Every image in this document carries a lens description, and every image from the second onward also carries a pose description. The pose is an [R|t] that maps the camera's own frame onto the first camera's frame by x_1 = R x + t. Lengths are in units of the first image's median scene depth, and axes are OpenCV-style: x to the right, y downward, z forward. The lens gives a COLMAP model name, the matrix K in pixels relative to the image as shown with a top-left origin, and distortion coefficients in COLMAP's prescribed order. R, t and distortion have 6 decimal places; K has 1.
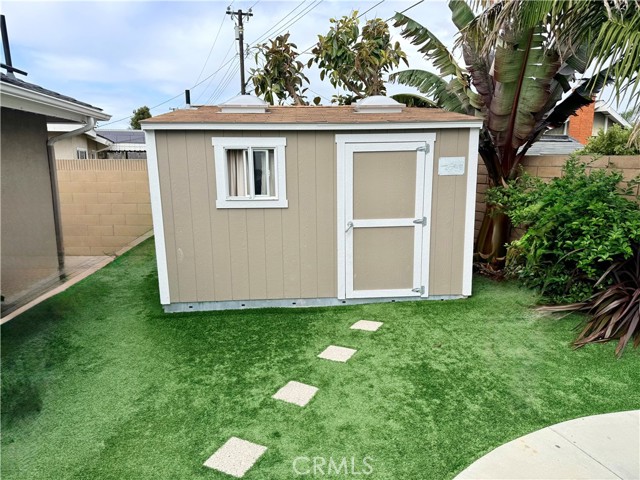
lens RADIAL K [[456.3, 0, 319.9], [0, 456.3, 243.8], [0, 0, 1]] dist [0.040044, -0.040874]
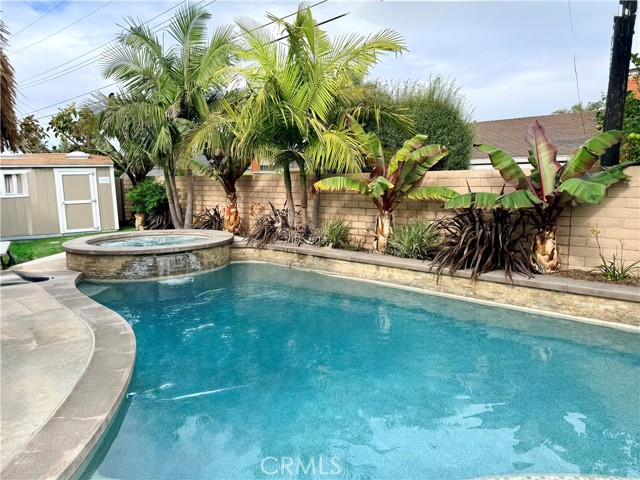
lens RADIAL K [[456.3, 0, 316.9], [0, 456.3, 236.8], [0, 0, 1]] dist [0.040044, -0.040874]
pose [[0.904133, -0.065088, 0.422264, 0.249456], [0.092233, 0.994758, -0.044153, 0.389738], [-0.417177, 0.078867, 0.905397, -1.907547]]
